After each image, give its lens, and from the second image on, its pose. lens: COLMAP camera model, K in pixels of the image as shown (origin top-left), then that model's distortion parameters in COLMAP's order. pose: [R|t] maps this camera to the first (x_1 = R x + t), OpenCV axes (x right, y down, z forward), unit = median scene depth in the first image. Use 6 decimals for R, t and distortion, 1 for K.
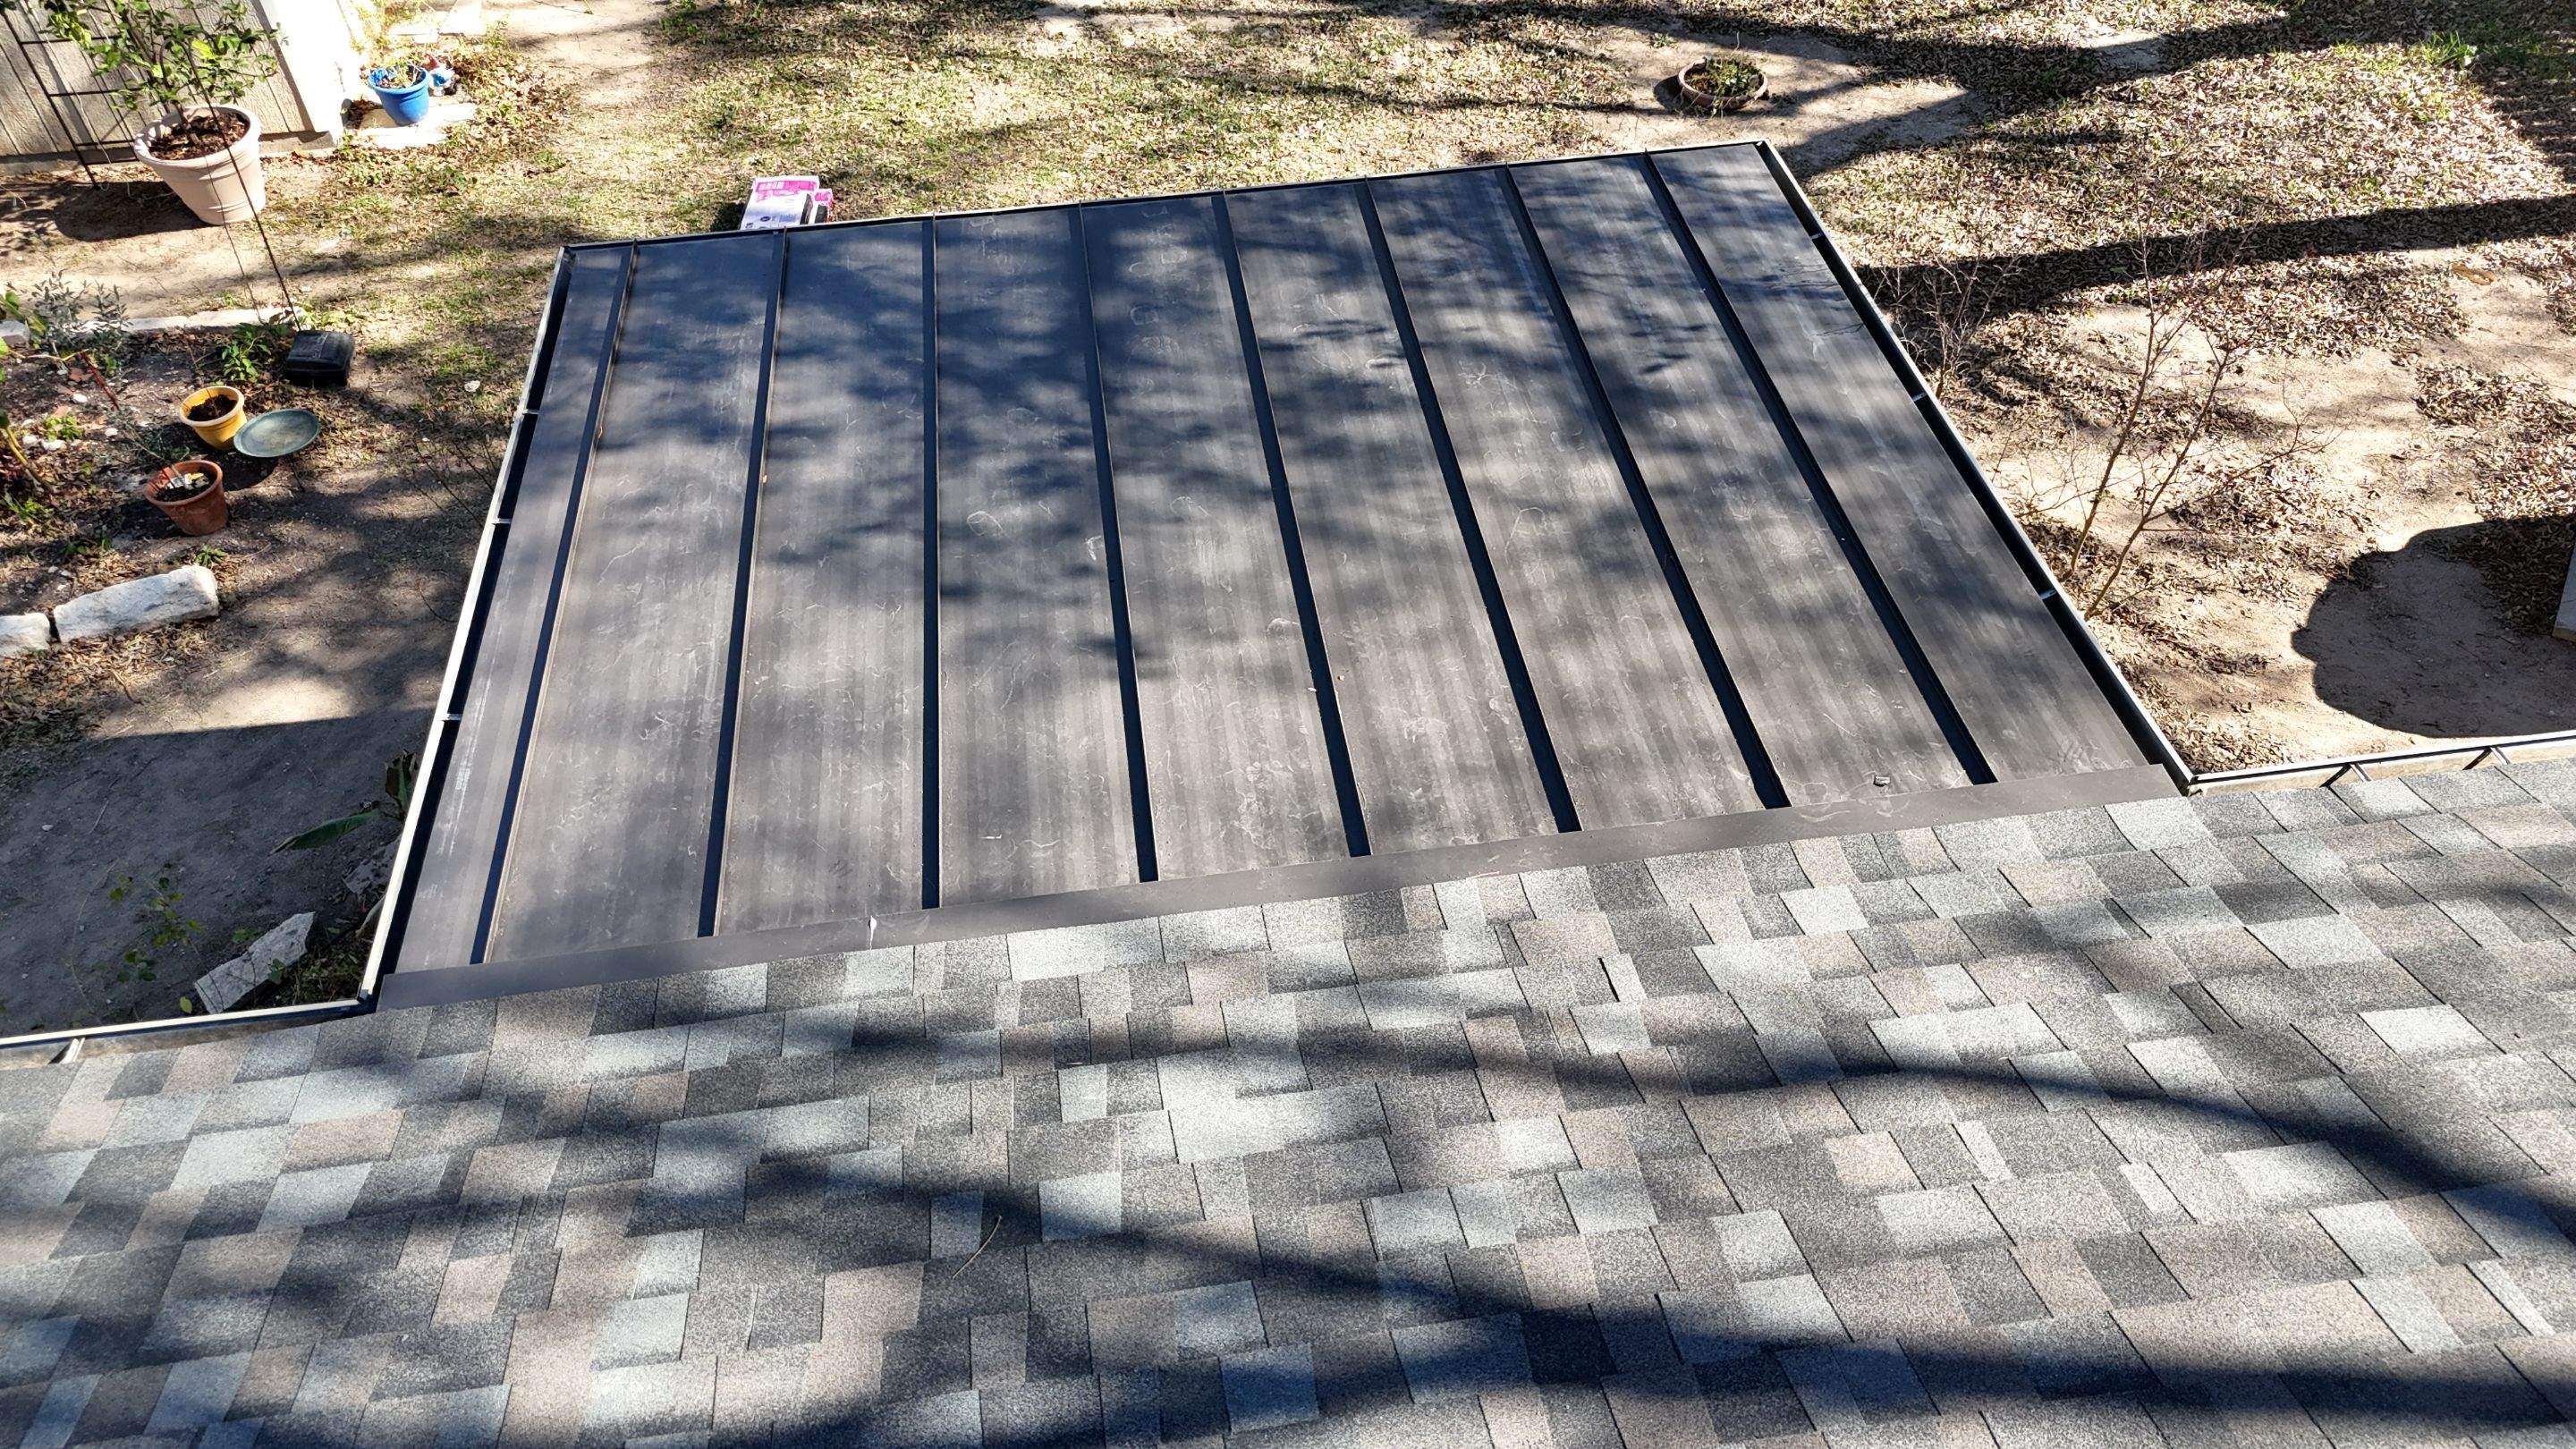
lens RADIAL K [[1898.3, 0, 1287.5], [0, 1898.3, 733.7], [0, 0, 1]] dist [0.071436, -0.066097]
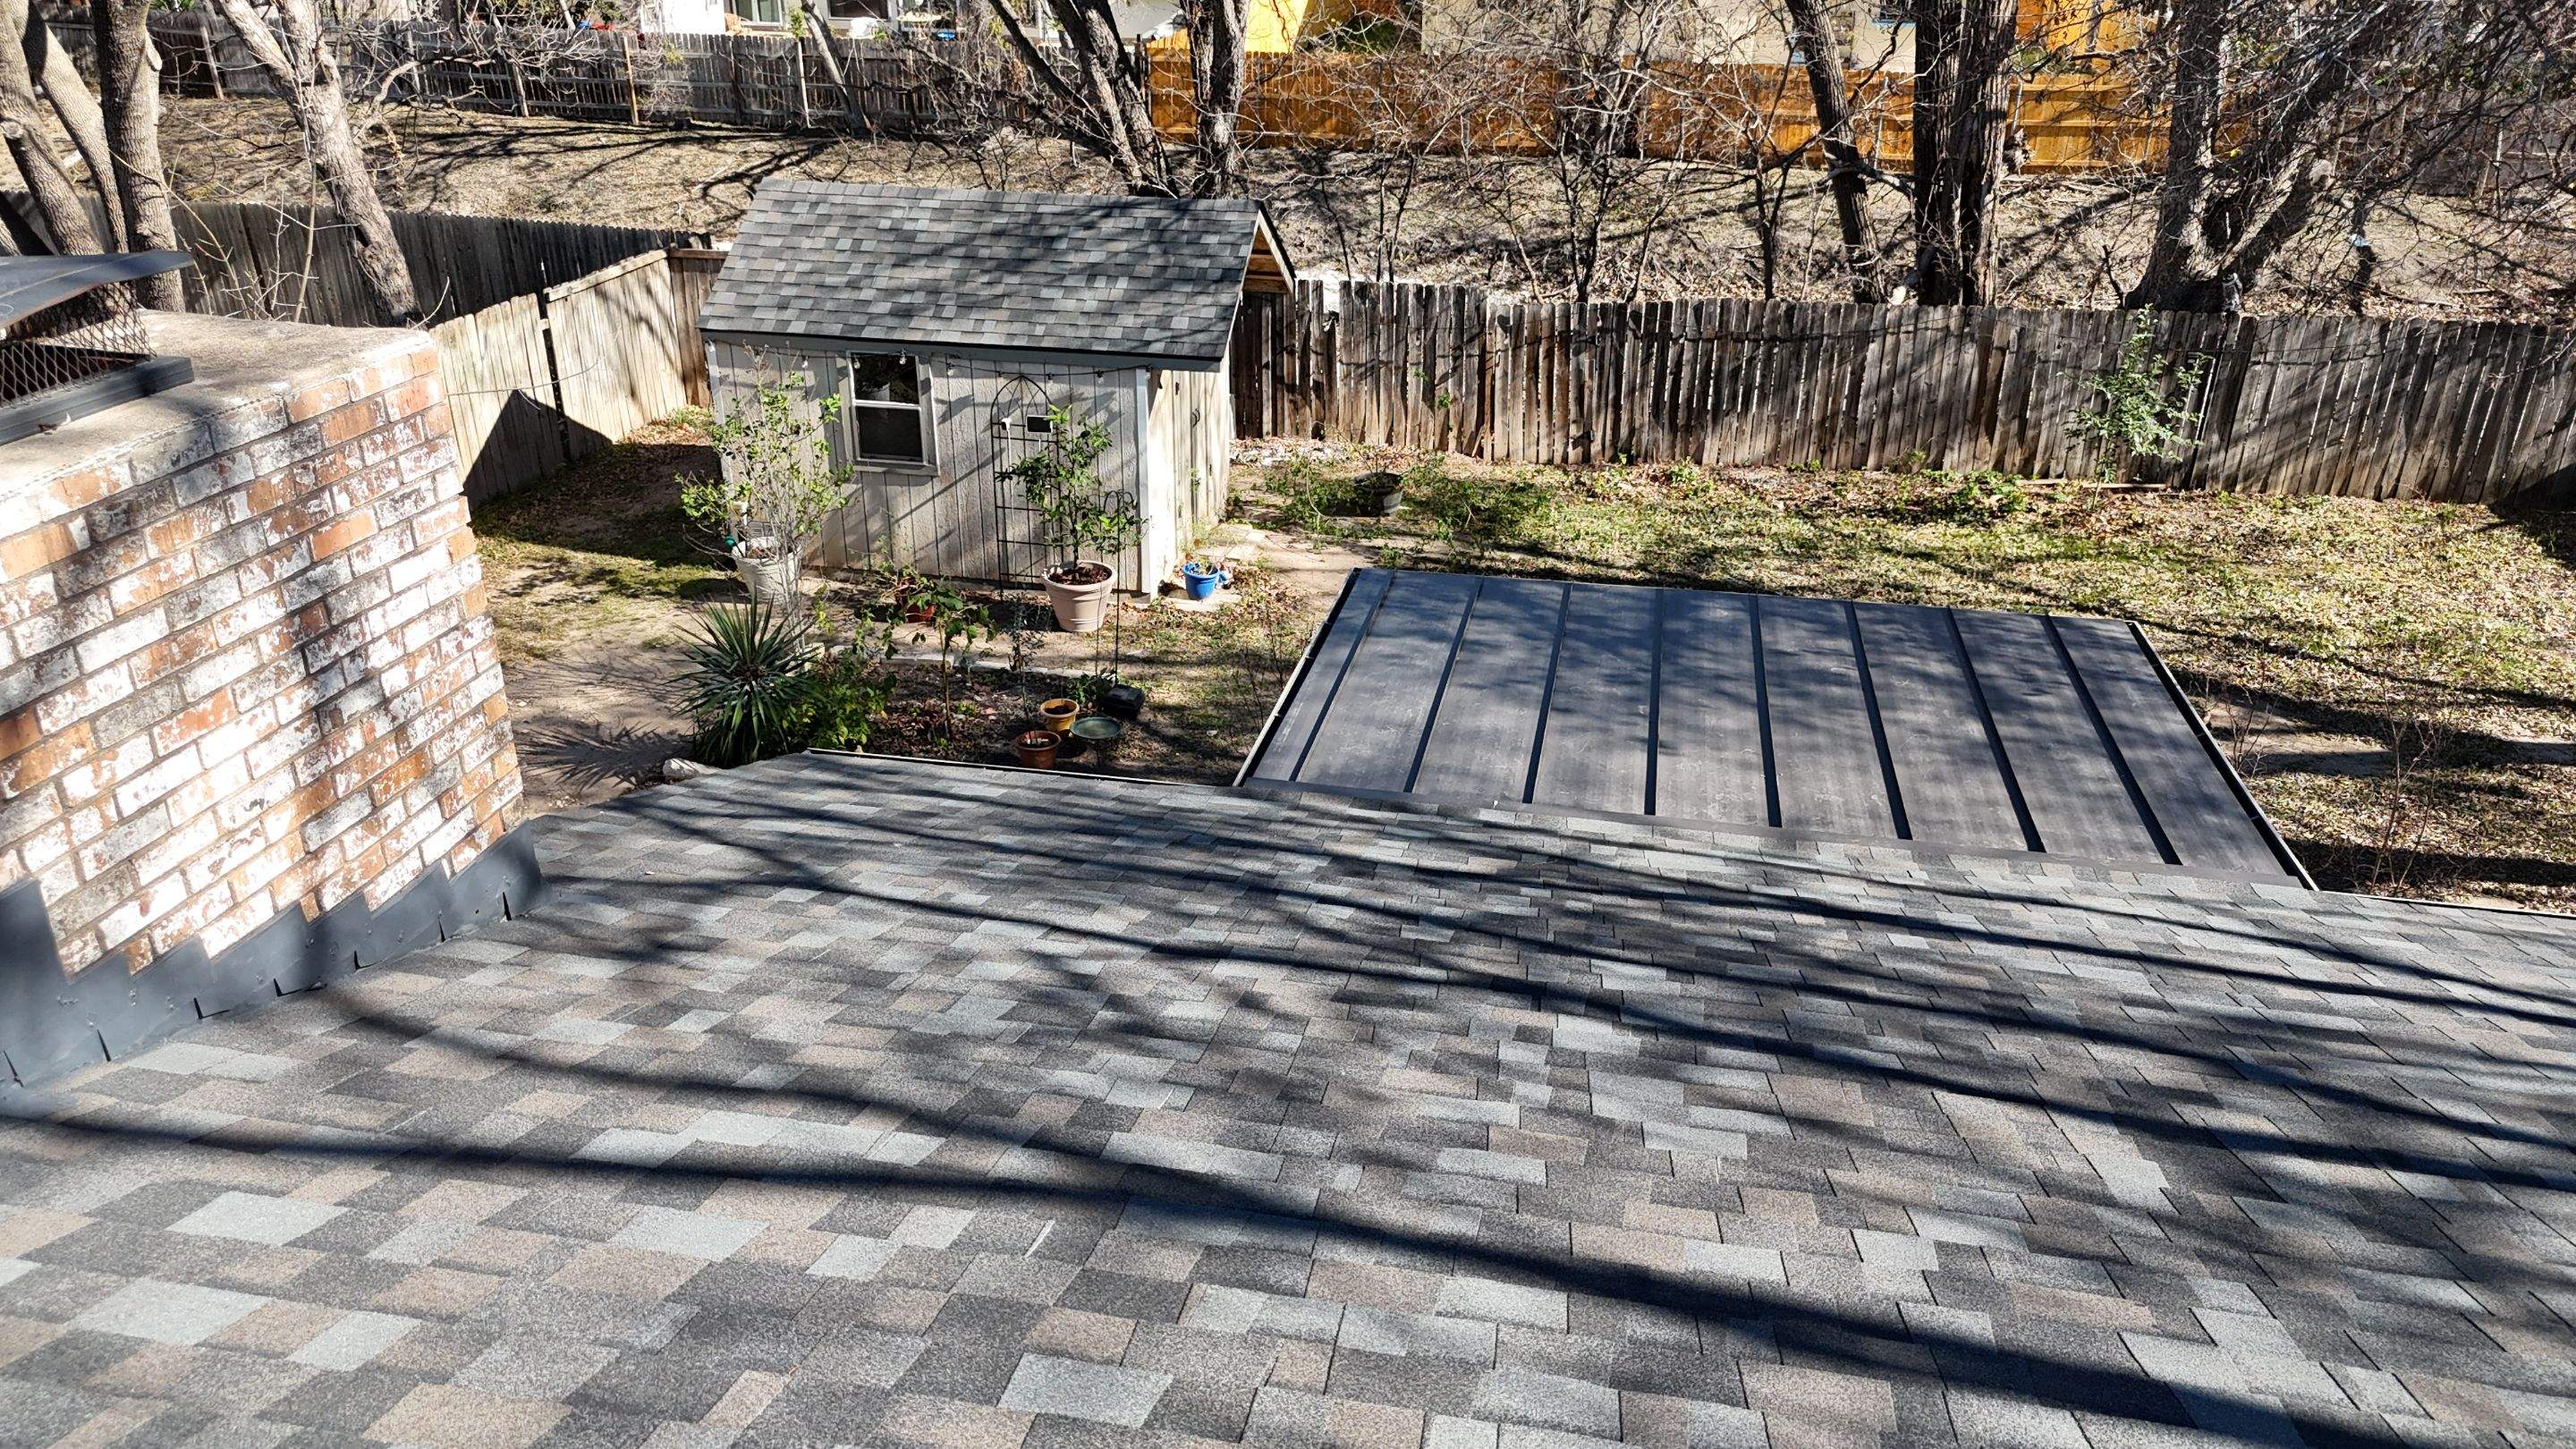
lens RADIAL K [[1898.3, 0, 1287.5], [0, 1898.3, 733.7], [0, 0, 1]] dist [0.071436, -0.066097]
pose [[0.945800, 0.161533, -0.281726, 0.046313], [-0.254981, 0.906625, -0.336179, 0.340040], [0.201116, 0.389793, 0.898674, -0.341756]]
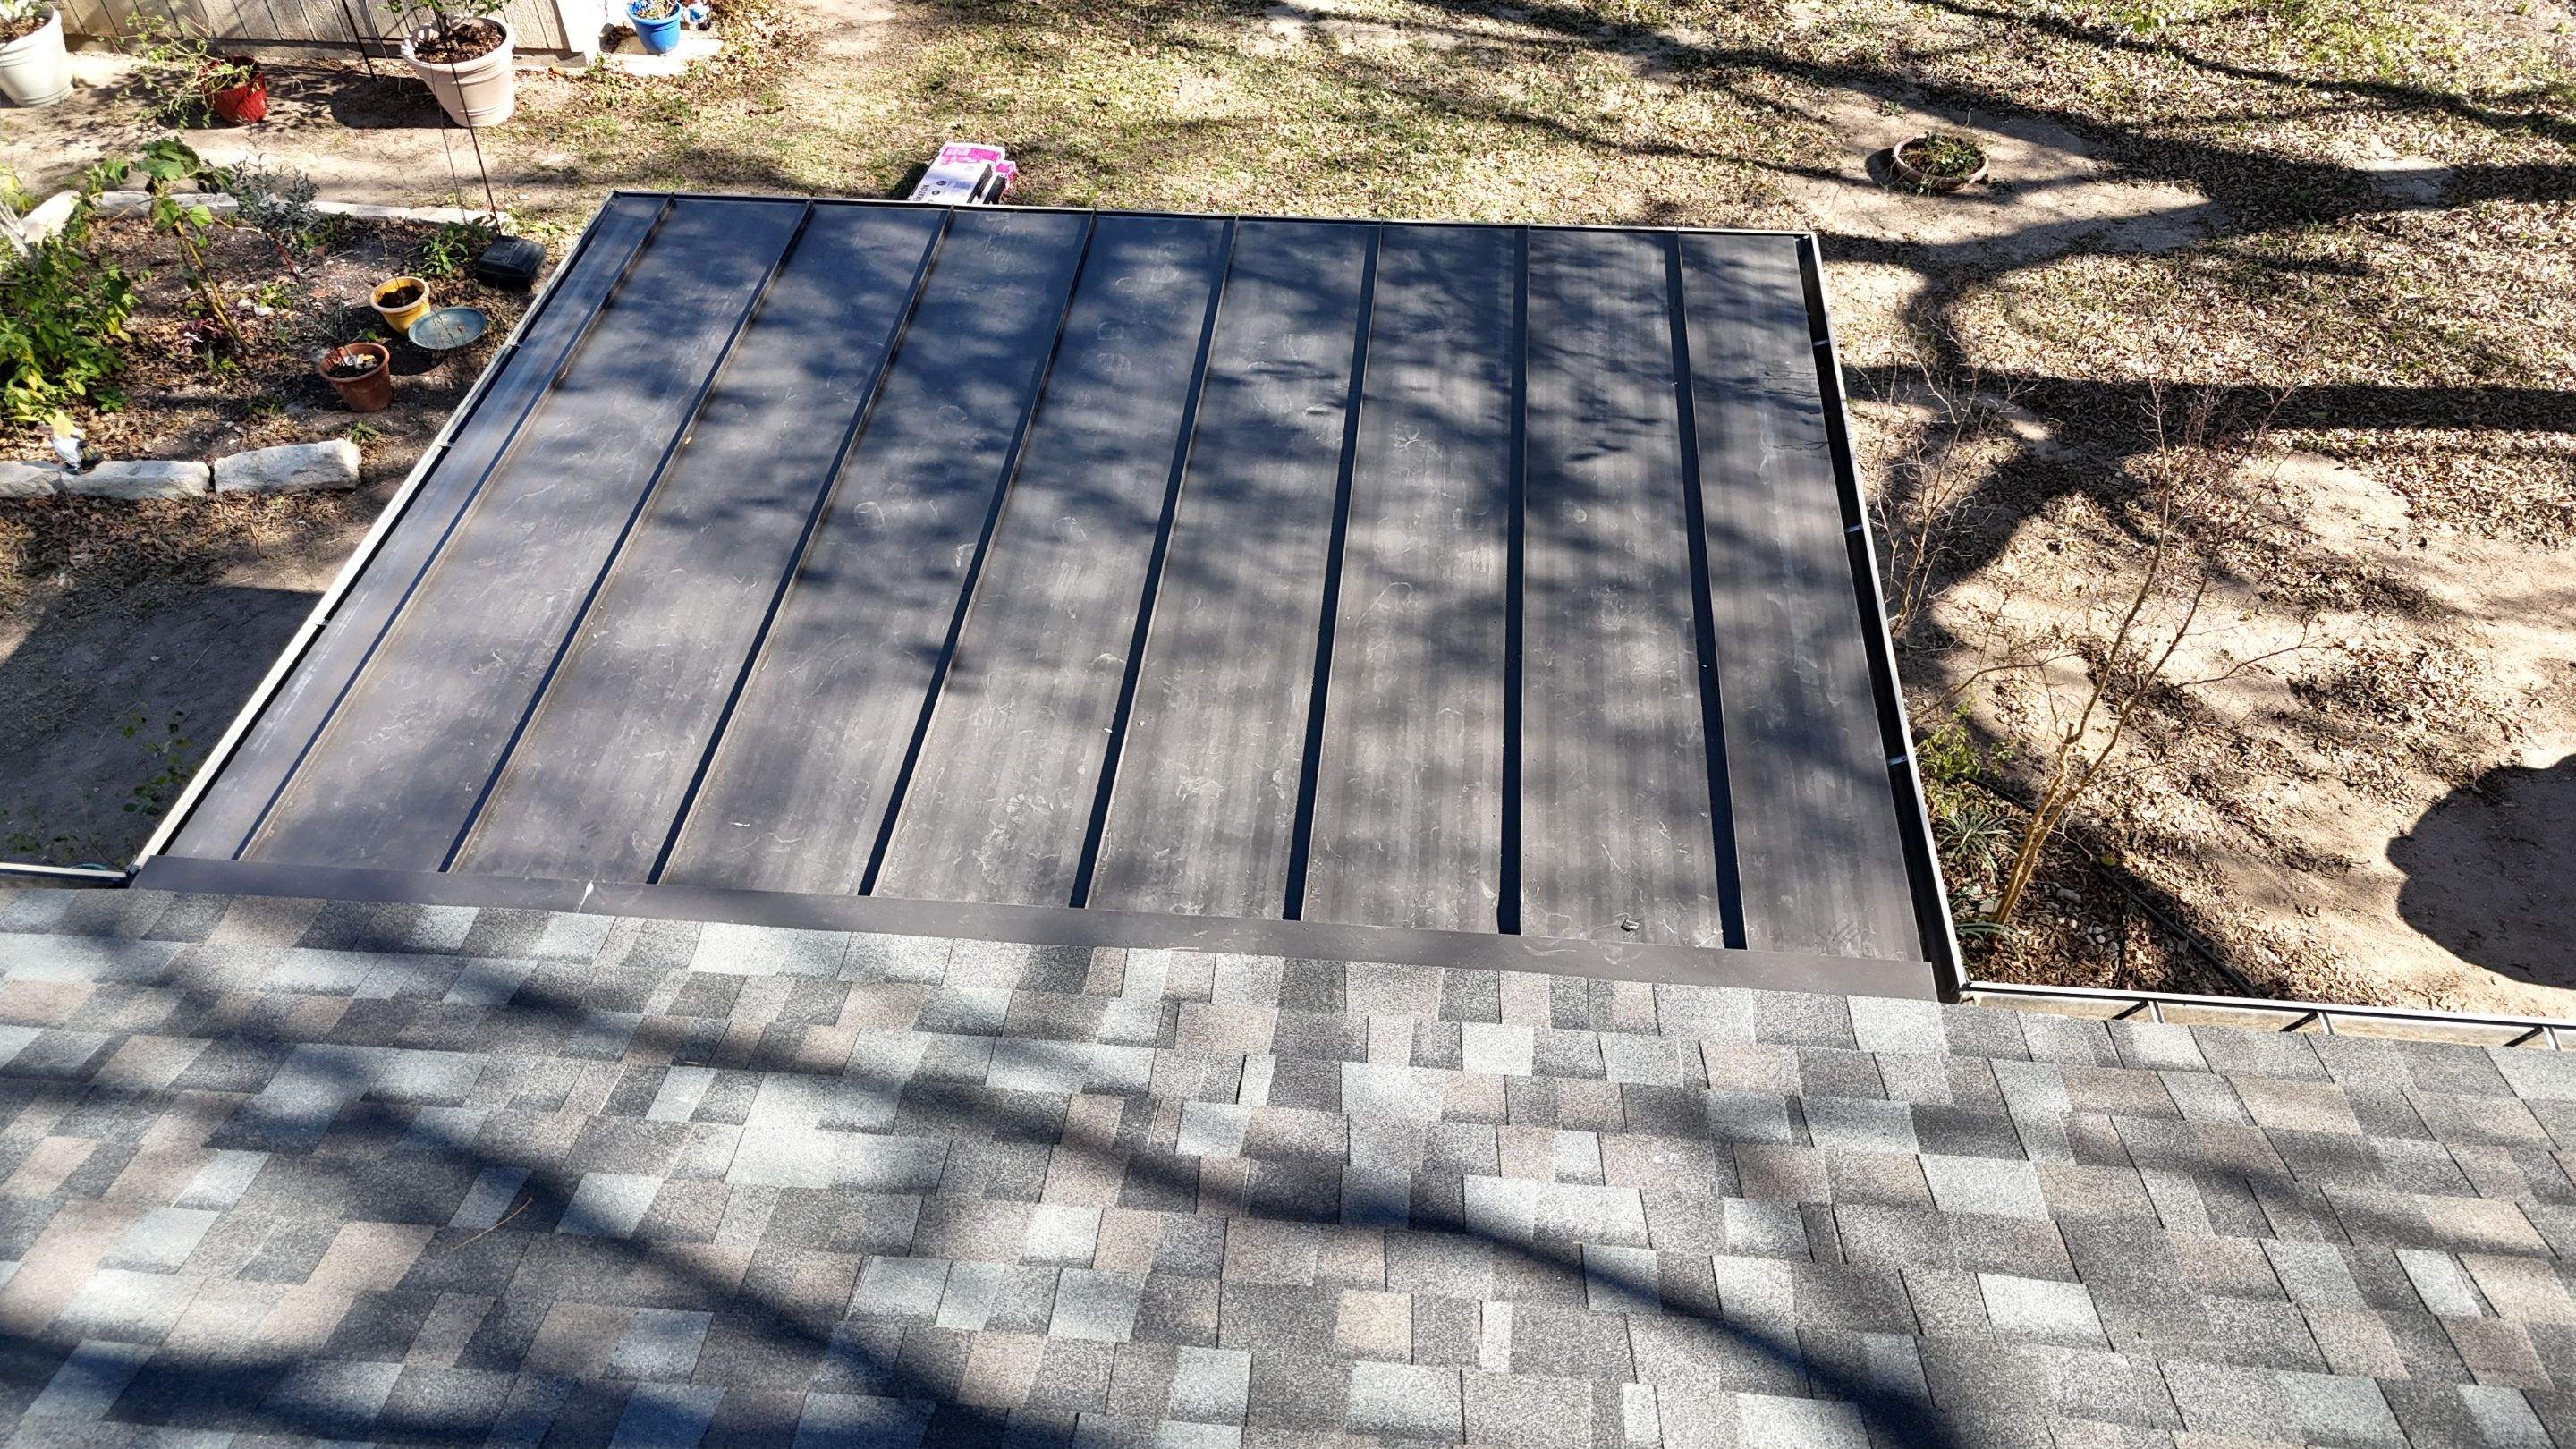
lens RADIAL K [[1898.3, 0, 1287.5], [0, 1898.3, 733.7], [0, 0, 1]] dist [0.071436, -0.066097]
pose [[0.974638, 0.164834, -0.151362, 0.140220], [-0.164441, 0.986270, 0.015192, -0.028749], [0.151788, 0.010083, 0.988362, 0.019150]]
